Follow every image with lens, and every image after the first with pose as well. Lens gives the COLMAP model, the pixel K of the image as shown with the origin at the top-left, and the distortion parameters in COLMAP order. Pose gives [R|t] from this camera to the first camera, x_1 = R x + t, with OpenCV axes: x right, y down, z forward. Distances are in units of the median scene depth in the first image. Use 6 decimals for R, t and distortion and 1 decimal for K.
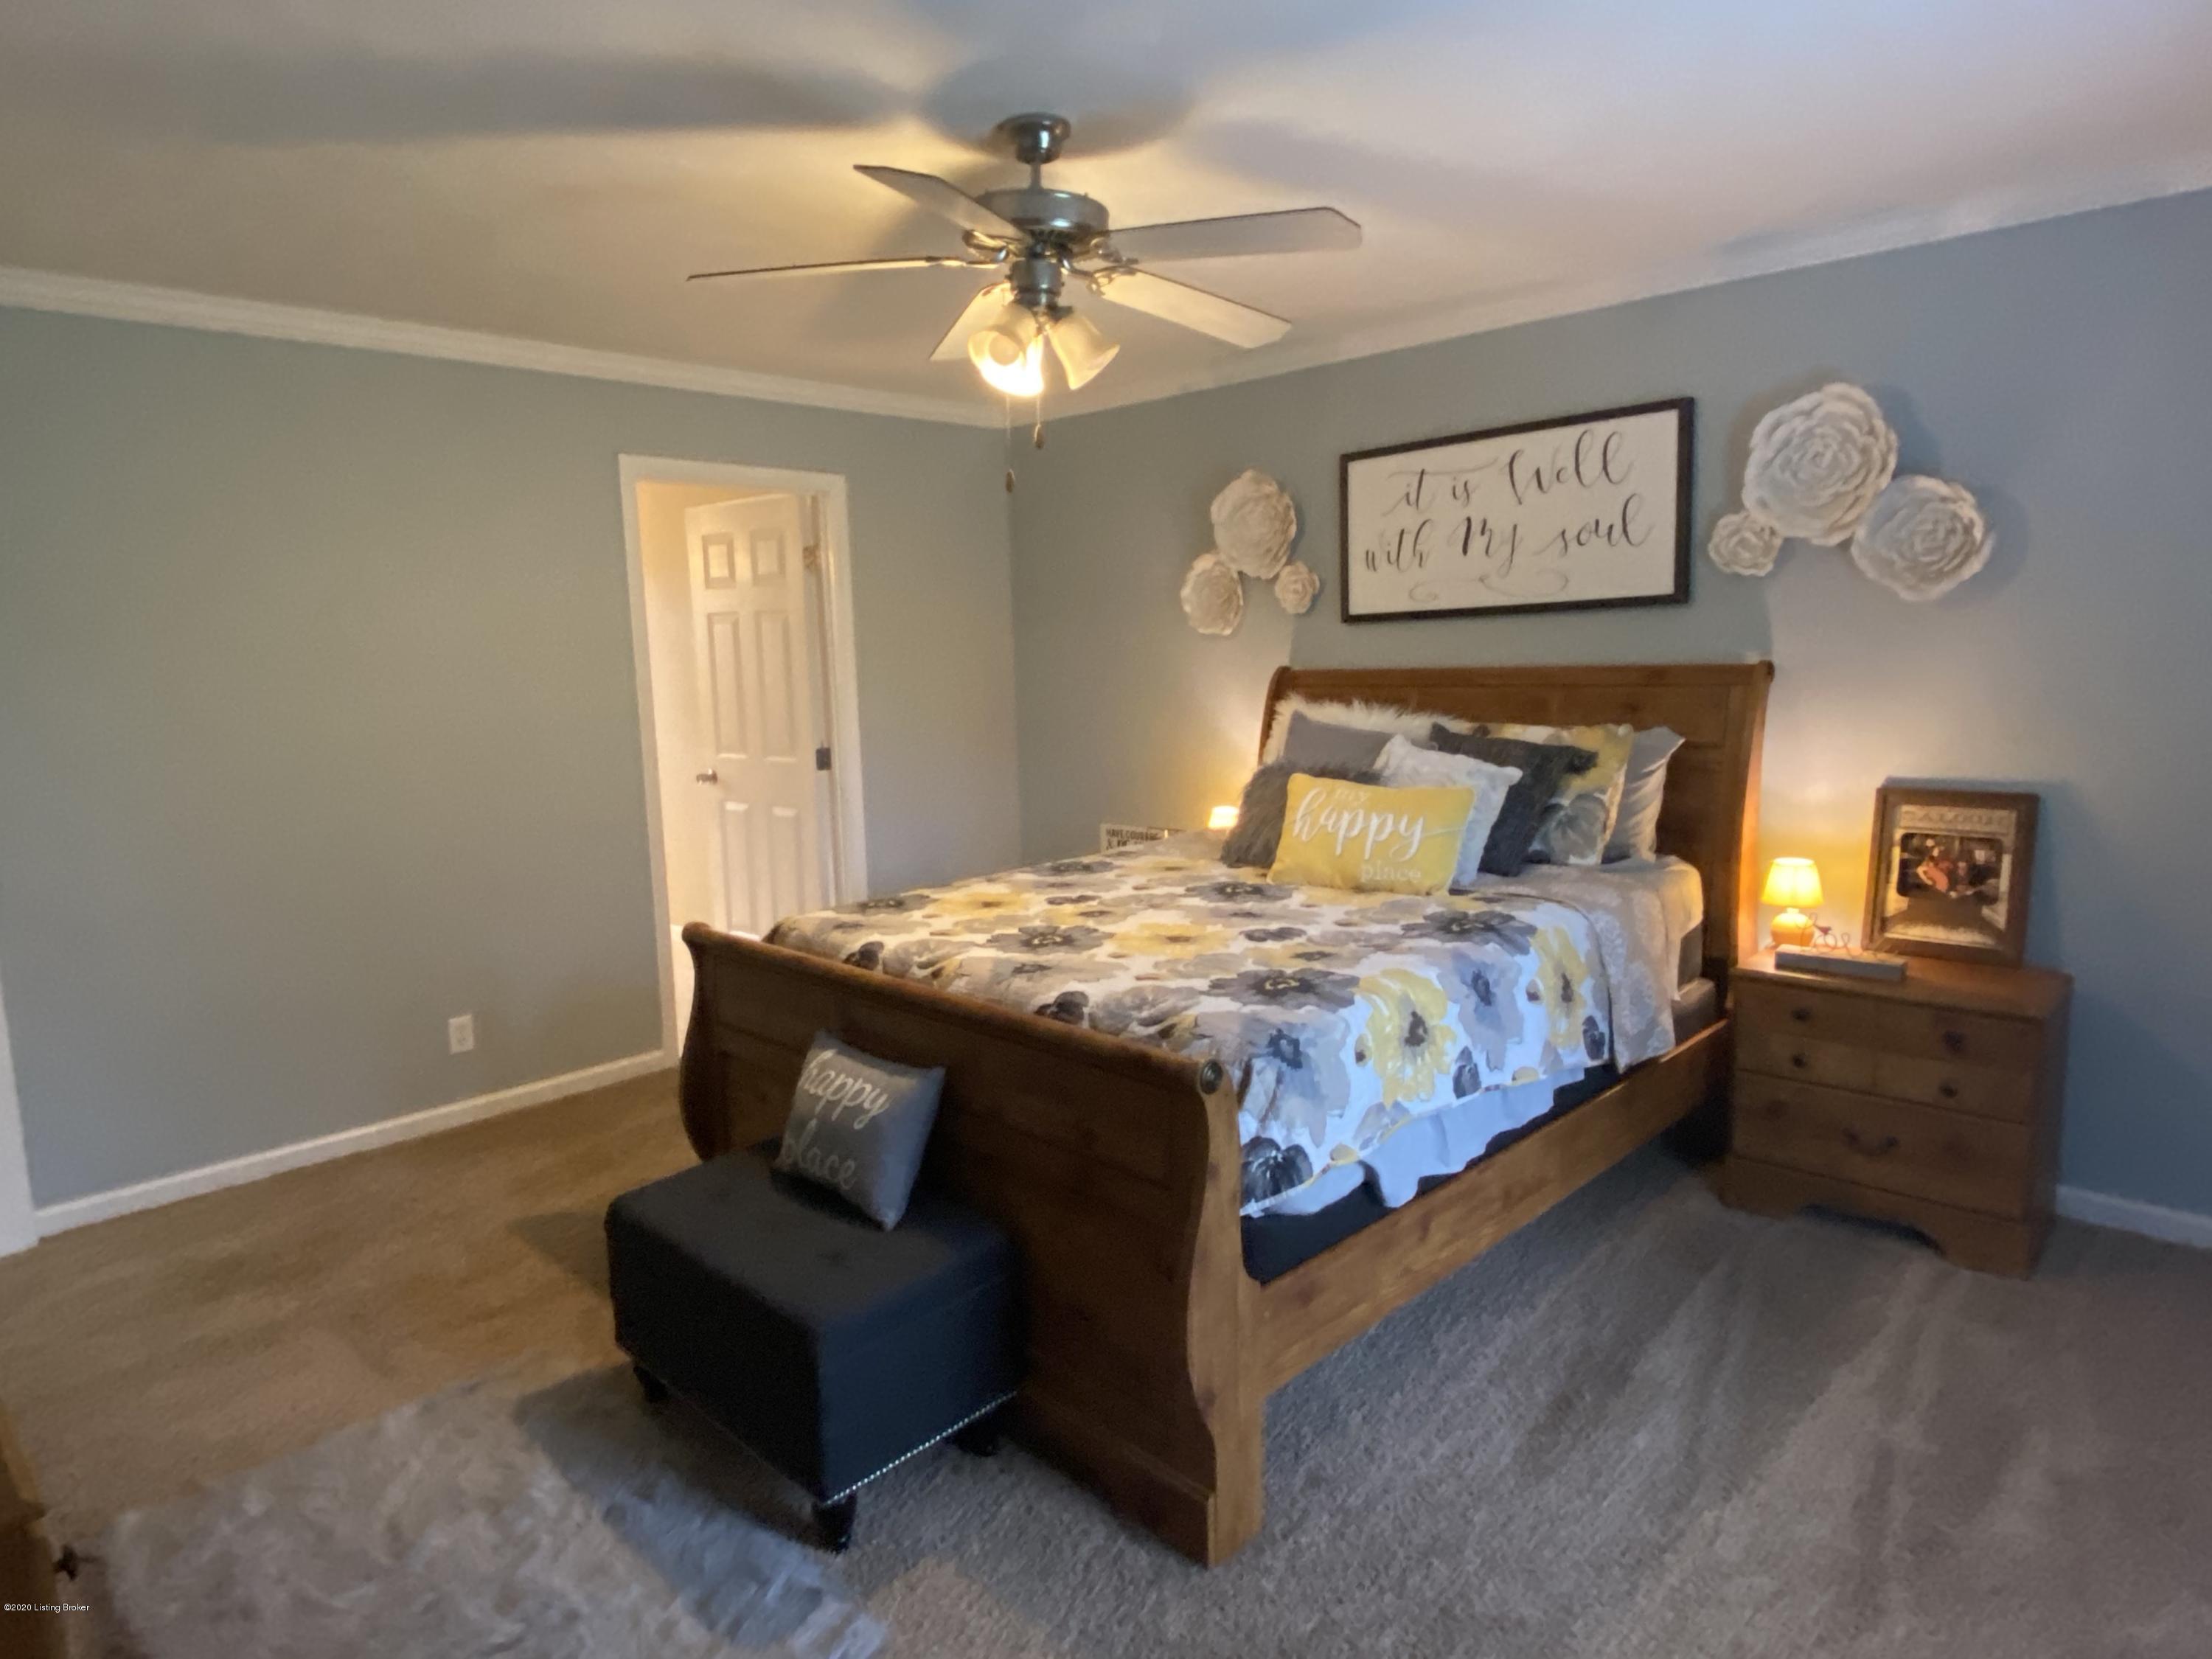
lens RADIAL K [[1396.6, 0, 1106.0], [0, 1396.6, 829.5], [0, 0, 1]] dist [-0.000935, -0.000959]
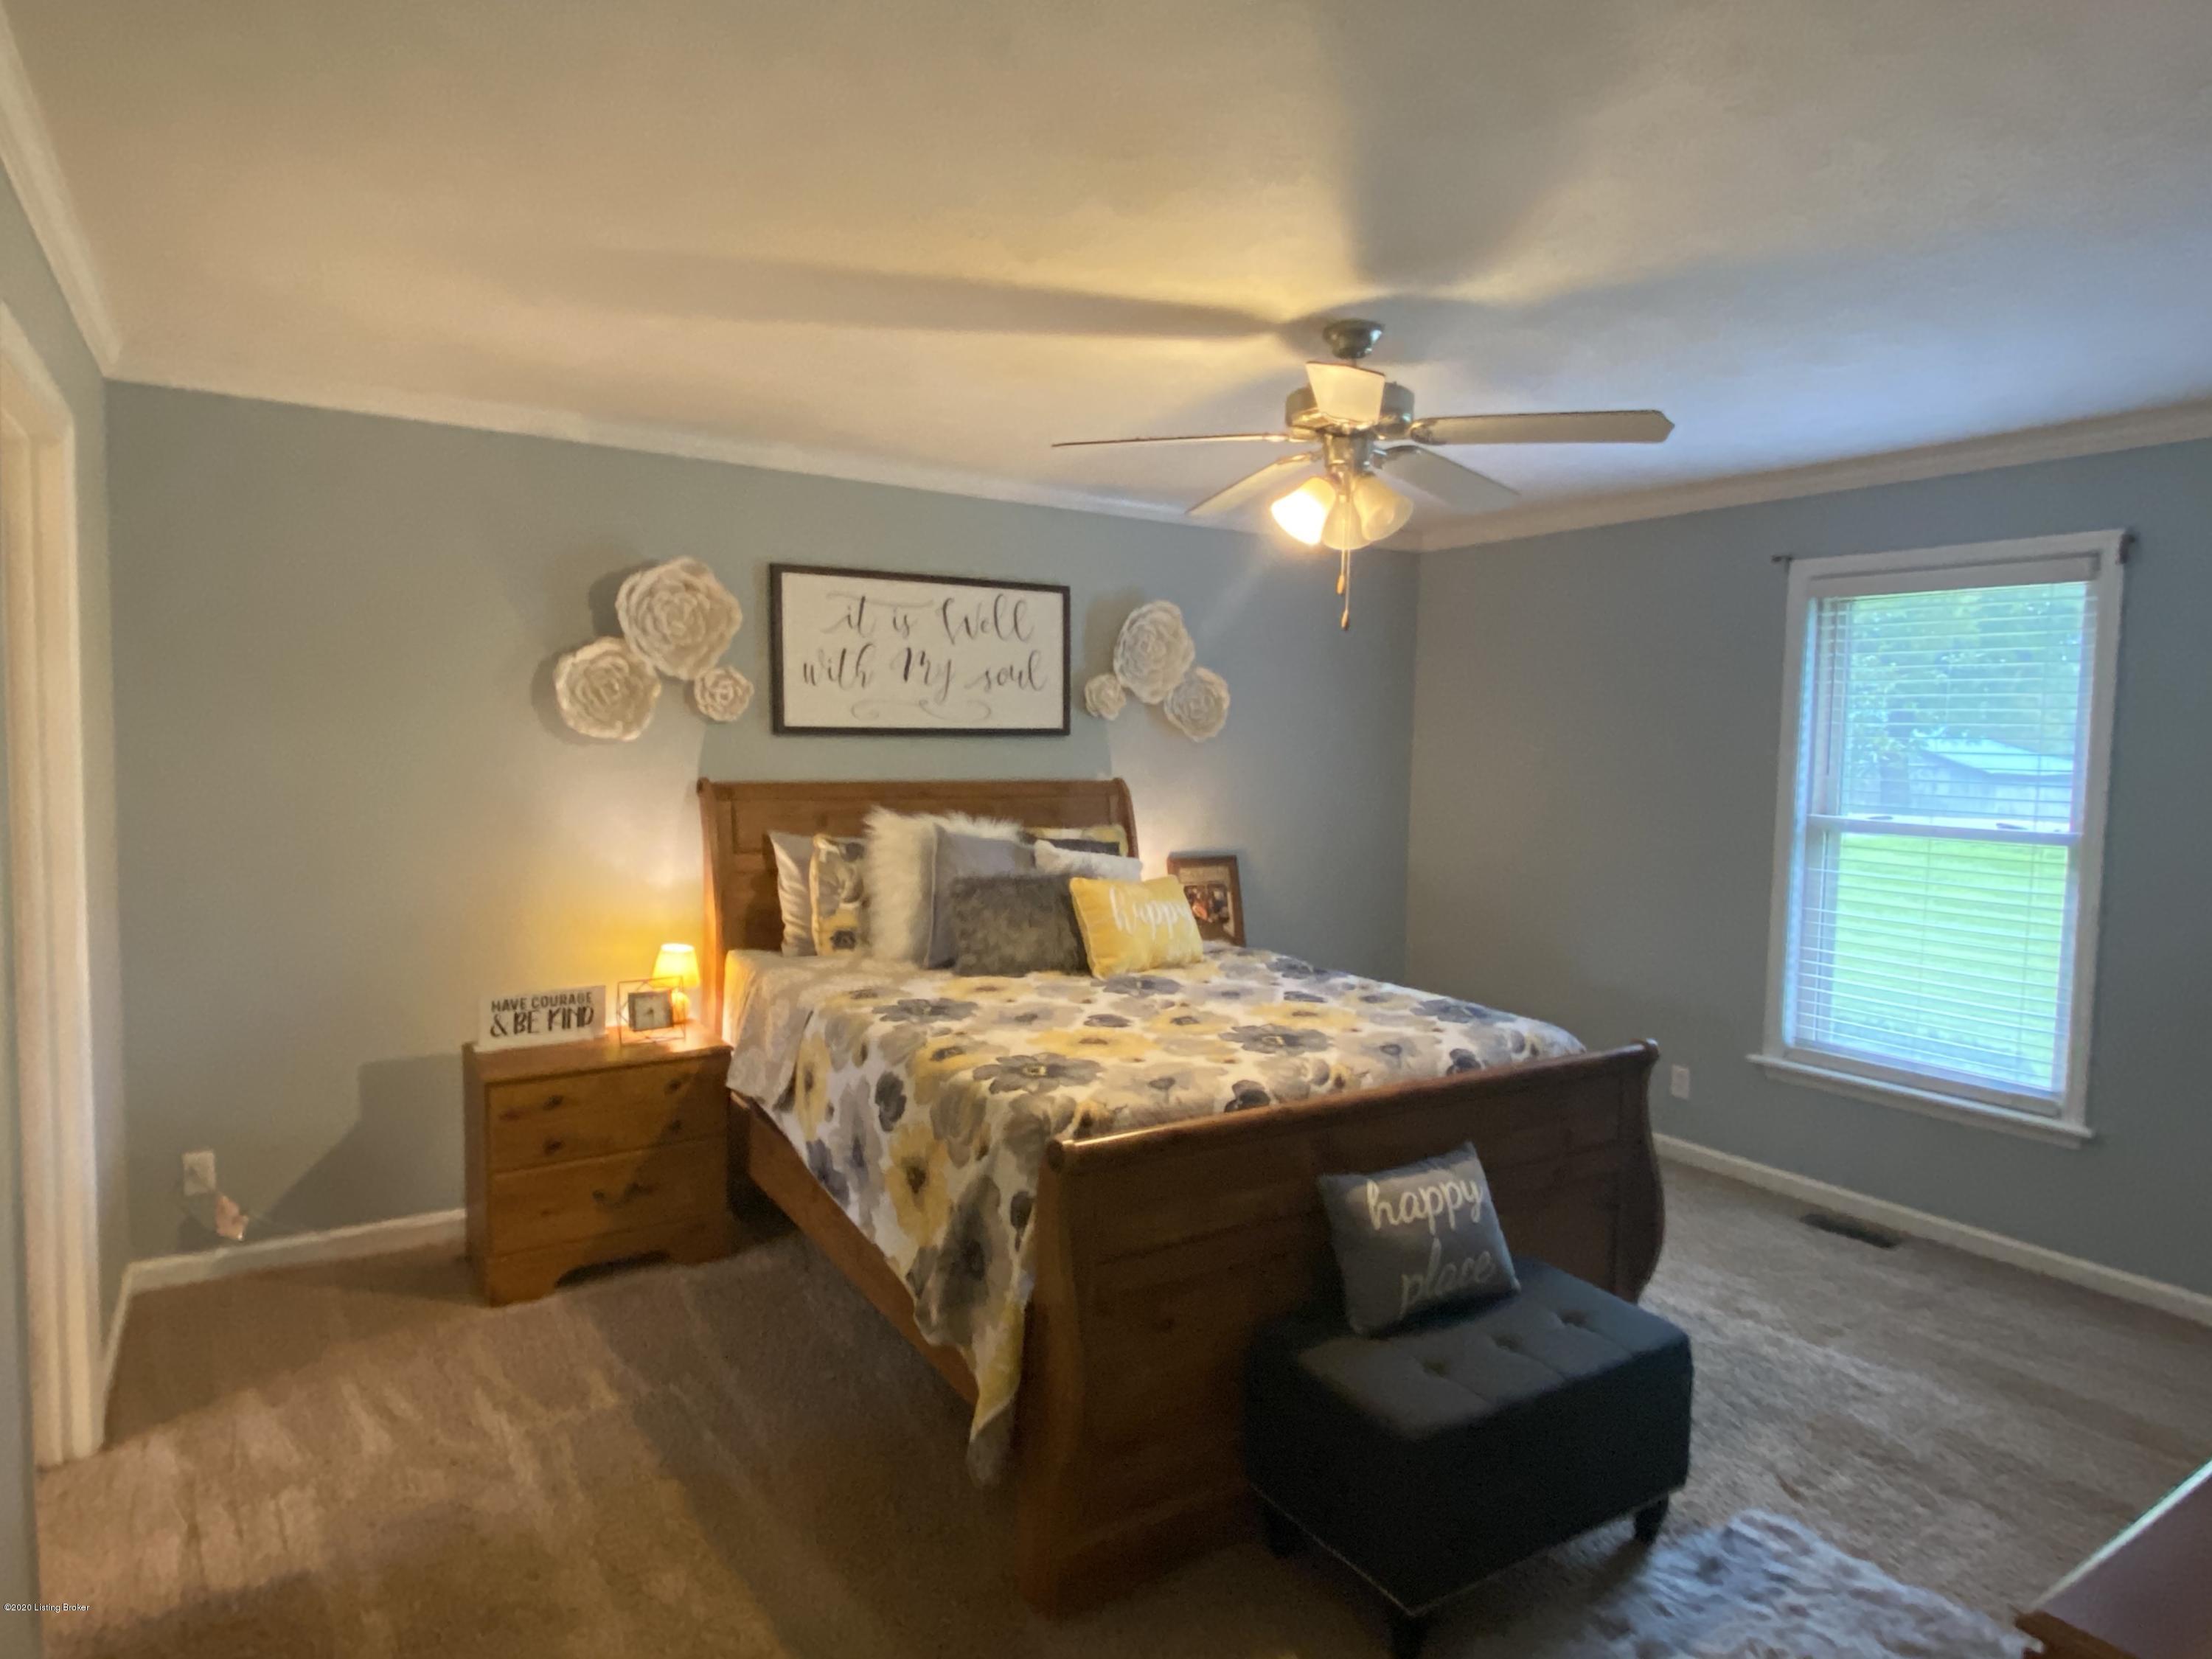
lens RADIAL K [[1297.0, 0, 1106.0], [0, 1297.0, 829.5], [0, 0, 1]] dist [0.062256, -0.000209]
pose [[0.182437, -0.033019, 0.982663, -0.797753], [0.104972, 0.994378, 0.013923, -0.081625], [-0.977598, 0.100612, 0.184877, 0.714740]]
